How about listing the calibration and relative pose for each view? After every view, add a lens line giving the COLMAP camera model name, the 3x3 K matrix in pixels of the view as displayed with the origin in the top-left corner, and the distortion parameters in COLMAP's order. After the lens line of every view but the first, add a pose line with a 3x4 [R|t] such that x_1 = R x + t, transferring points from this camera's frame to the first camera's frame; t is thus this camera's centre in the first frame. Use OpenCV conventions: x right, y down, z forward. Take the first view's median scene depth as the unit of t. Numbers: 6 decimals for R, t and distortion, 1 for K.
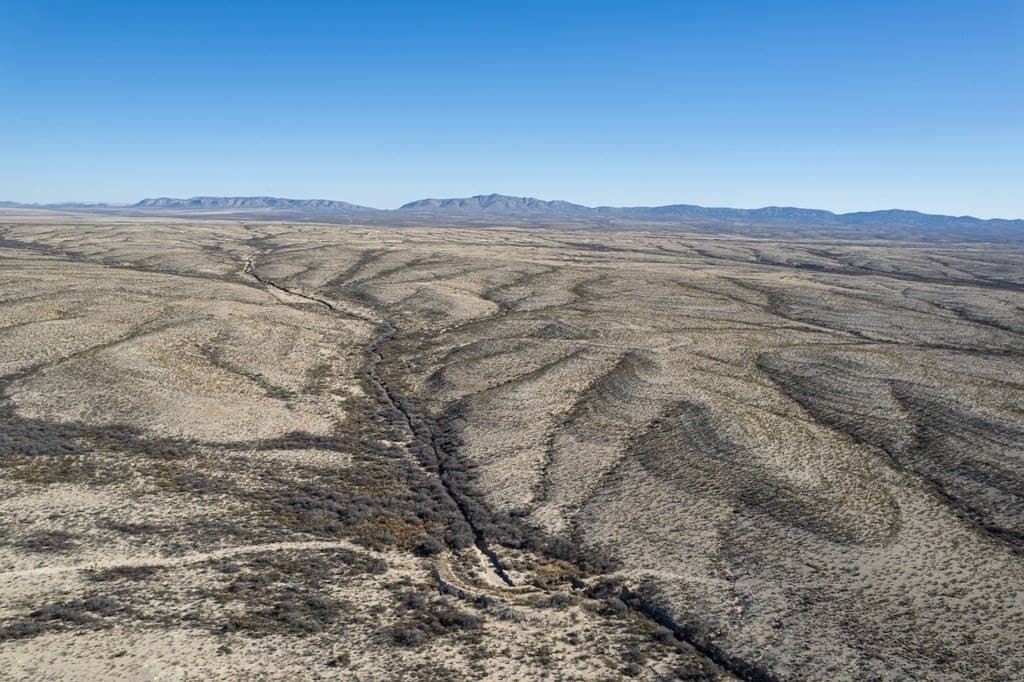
lens RADIAL K [[655.6, 0, 512.4], [0, 655.6, 340.5], [0, 0, 1]] dist [-0.048405, 0.006615]
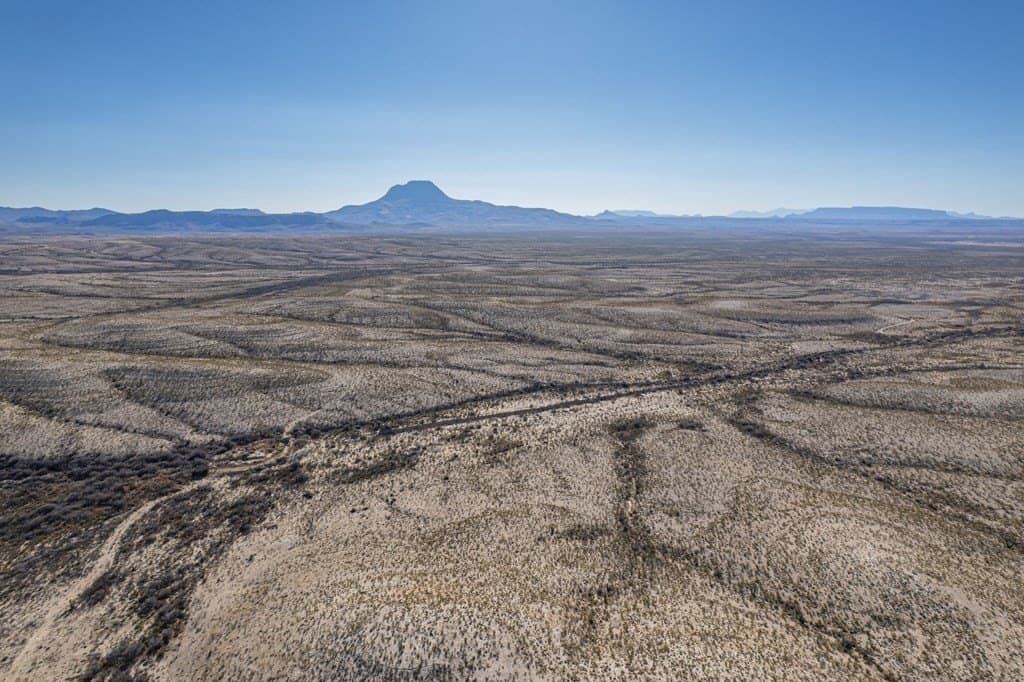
lens RADIAL K [[655.6, 0, 511.8], [0, 655.6, 341.1], [0, 0, 1]] dist [-0.048405, 0.006615]
pose [[0.085702, -0.208660, 0.974226, -1.377028], [0.188977, 0.963477, 0.189734, -0.069389], [-0.978235, 0.167846, 0.122004, 0.190758]]
